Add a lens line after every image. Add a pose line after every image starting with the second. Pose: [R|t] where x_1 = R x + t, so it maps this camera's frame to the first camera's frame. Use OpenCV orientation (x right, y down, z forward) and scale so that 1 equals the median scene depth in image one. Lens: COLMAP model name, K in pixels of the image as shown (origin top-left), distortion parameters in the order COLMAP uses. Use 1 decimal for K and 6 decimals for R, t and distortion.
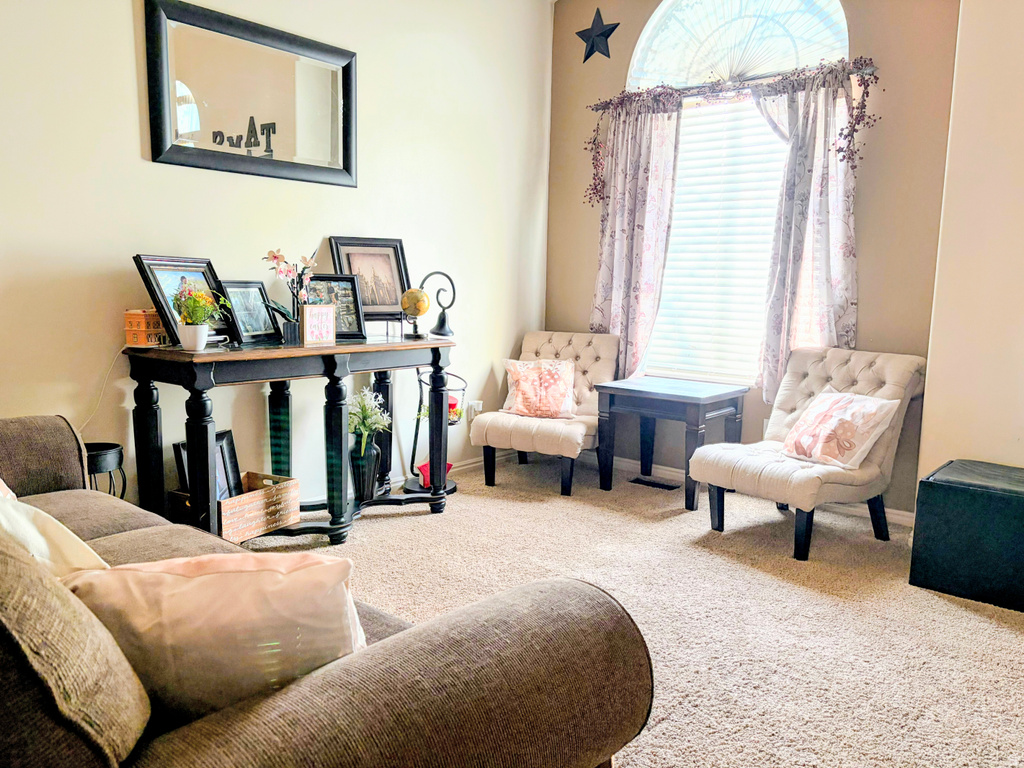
lens RADIAL K [[781.9, 0, 512.0], [0, 781.9, 384.0], [0, 0, 1]] dist [0.082578, -0.096883]
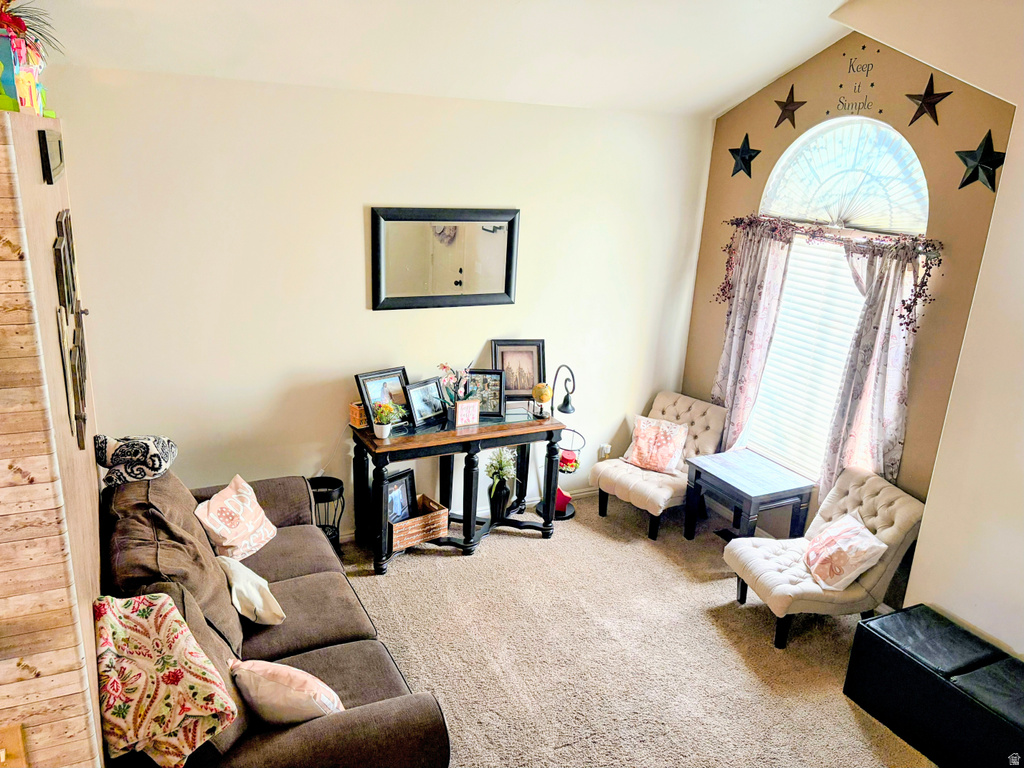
lens RADIAL K [[781.9, 0, 512.0], [0, 781.9, 384.0], [0, 0, 1]] dist [0.082578, -0.096883]
pose [[0.918001, 0.143049, -0.369879, 0.325355], [-0.083107, 0.981361, 0.173274, -0.341927], [0.387772, -0.128326, 0.912779, -0.278565]]
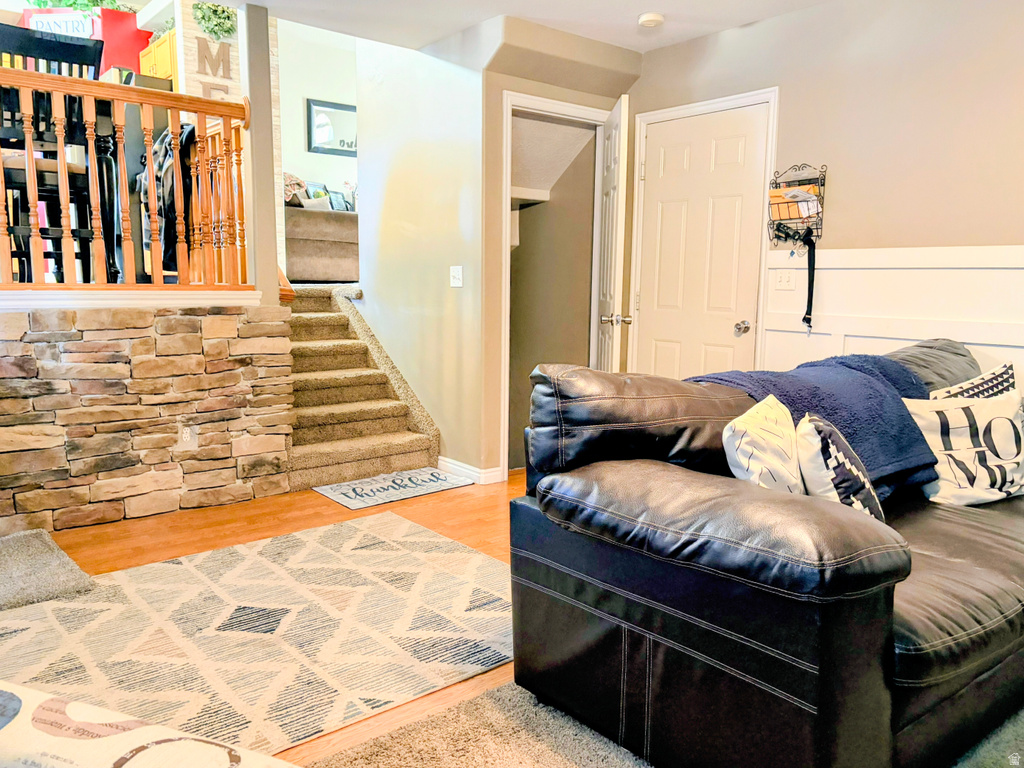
lens RADIAL K [[781.9, 0, 512.0], [0, 781.9, 384.0], [0, 0, 1]] dist [0.082578, -0.096883]
pose [[0.984578, 0.019725, -0.173832, 0.735124], [-0.018612, 0.999795, 0.008029, 0.485931], [0.173954, -0.004670, 0.984743, -1.581095]]
